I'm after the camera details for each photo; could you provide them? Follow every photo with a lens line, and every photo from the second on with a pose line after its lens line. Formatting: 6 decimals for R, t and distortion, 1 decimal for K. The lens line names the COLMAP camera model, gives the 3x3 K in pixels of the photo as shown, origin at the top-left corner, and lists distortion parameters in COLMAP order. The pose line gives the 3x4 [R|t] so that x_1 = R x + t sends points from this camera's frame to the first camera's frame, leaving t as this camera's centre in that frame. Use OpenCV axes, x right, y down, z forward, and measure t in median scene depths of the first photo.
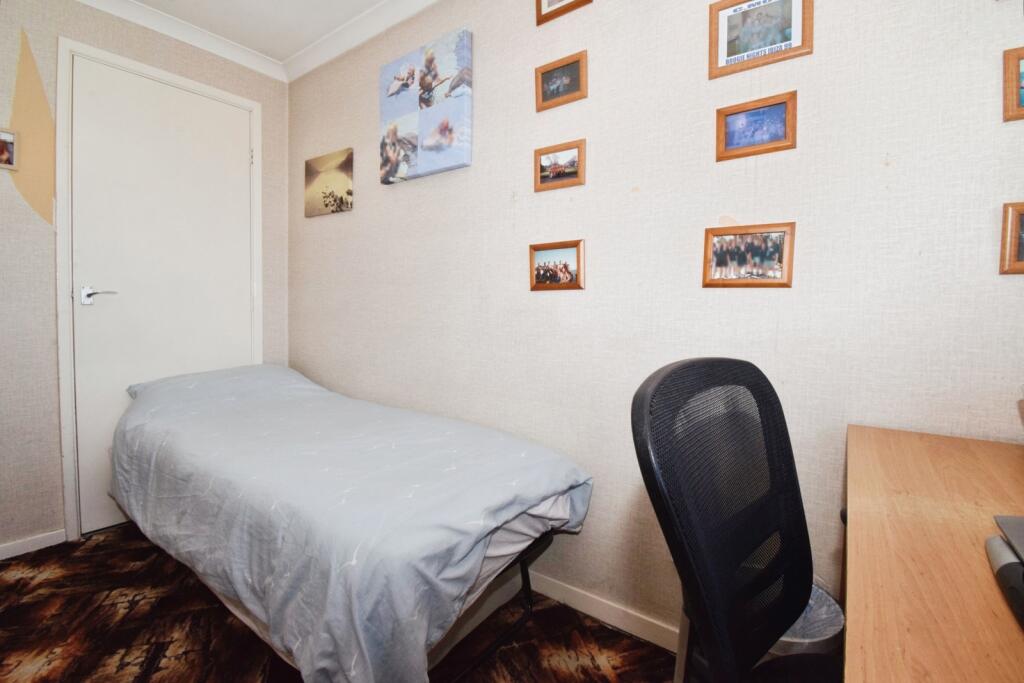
lens RADIAL K [[460.6, 0, 508.3], [0, 460.6, 303.1], [0, 0, 1]] dist [-0.046386, 0.000237]
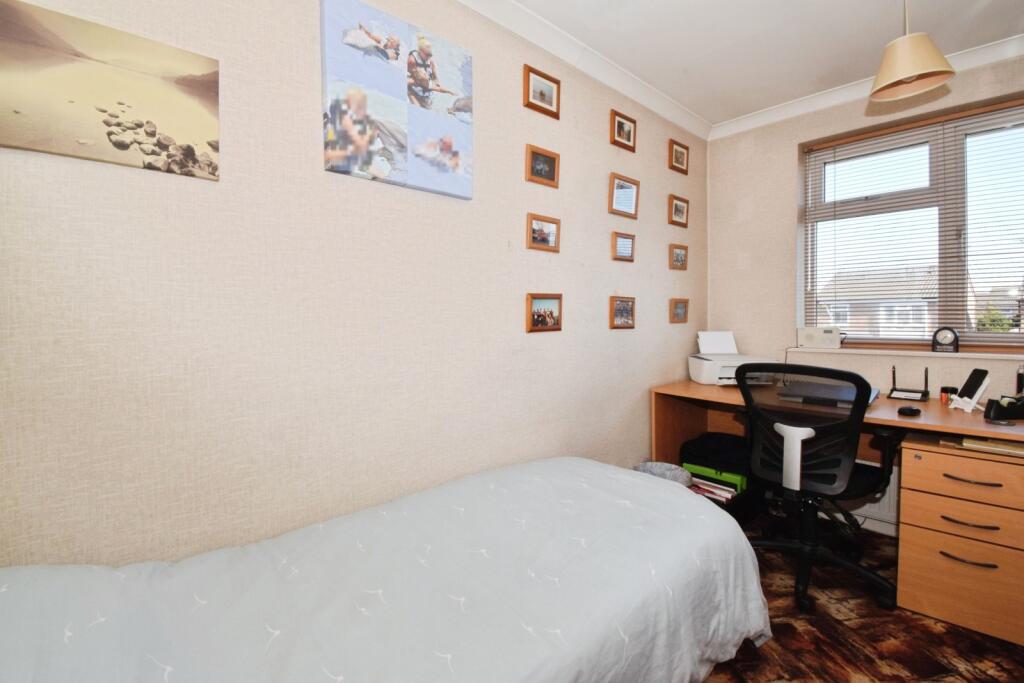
lens RADIAL K [[460.6, 0, 510.4], [0, 460.6, 333.1], [0, 0, 1]] dist [-0.046386, 0.000237]
pose [[0.179644, -0.021111, 0.983505, -1.000022], [0.029236, 0.999443, 0.016113, -0.040775], [-0.983297, 0.025859, 0.180161, 0.751814]]
